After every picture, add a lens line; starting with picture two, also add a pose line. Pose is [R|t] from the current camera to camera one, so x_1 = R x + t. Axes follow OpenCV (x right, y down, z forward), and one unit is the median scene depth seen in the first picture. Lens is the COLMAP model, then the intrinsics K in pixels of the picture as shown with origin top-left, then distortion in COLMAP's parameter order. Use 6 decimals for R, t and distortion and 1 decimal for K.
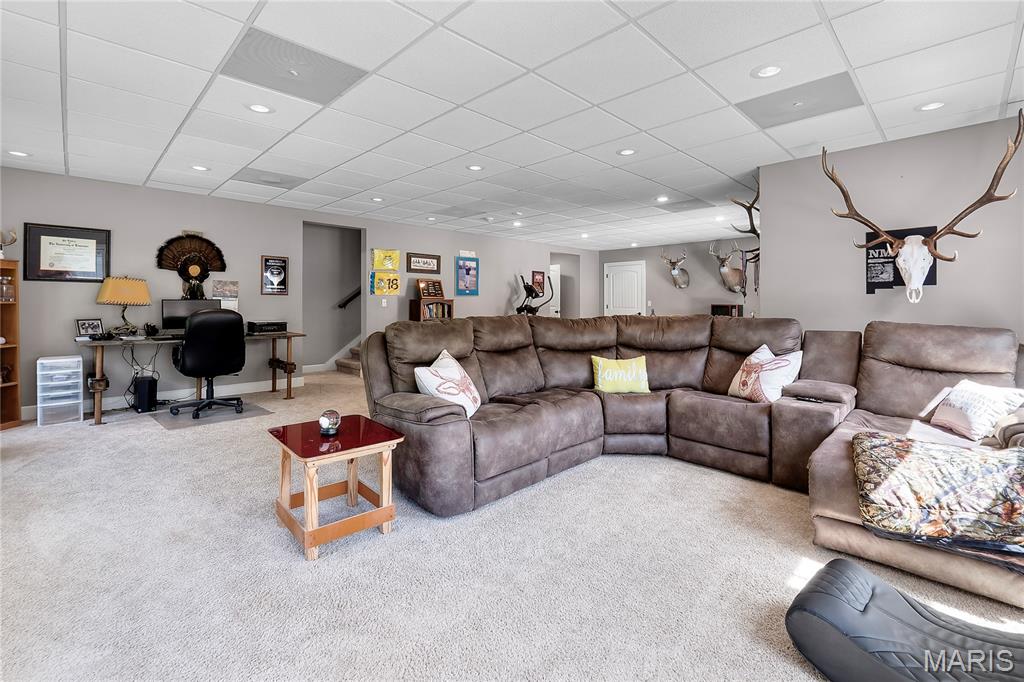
lens RADIAL K [[438.2, 0, 523.1], [0, 438.2, 301.5], [0, 0, 1]] dist [0.001556, 0.000159]
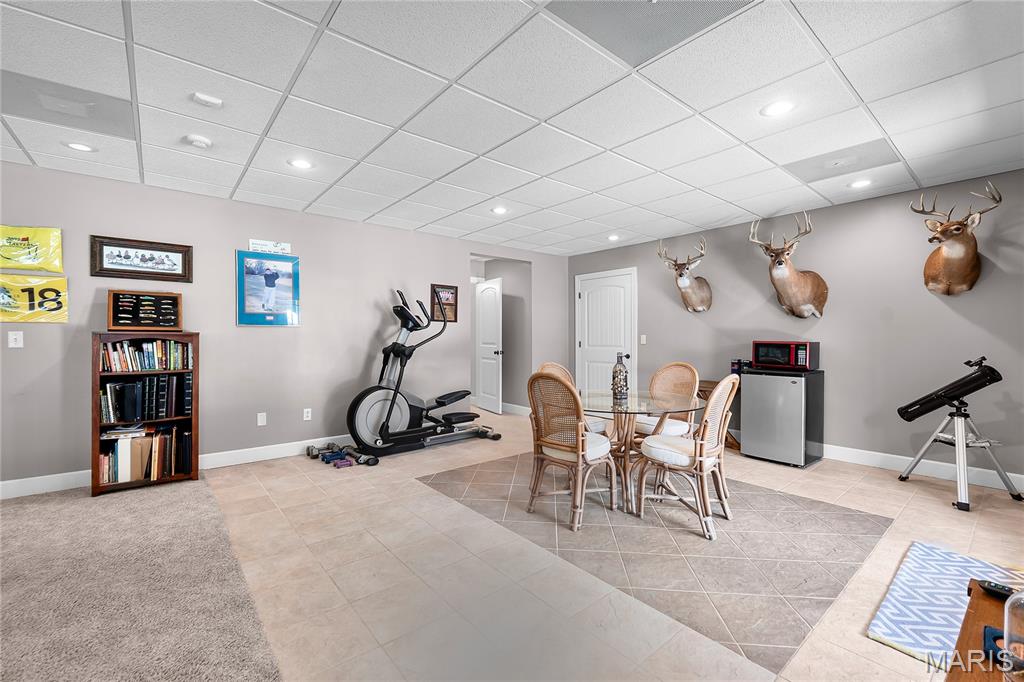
lens RADIAL K [[438.2, 0, 512.2], [0, 438.2, 339.5], [0, 0, 1]] dist [0.001556, 0.000159]
pose [[0.994827, -0.001316, -0.101575, 0.215413], [0.001908, 0.999982, 0.005734, 0.001015], [0.101566, -0.005898, 0.994811, 0.494538]]
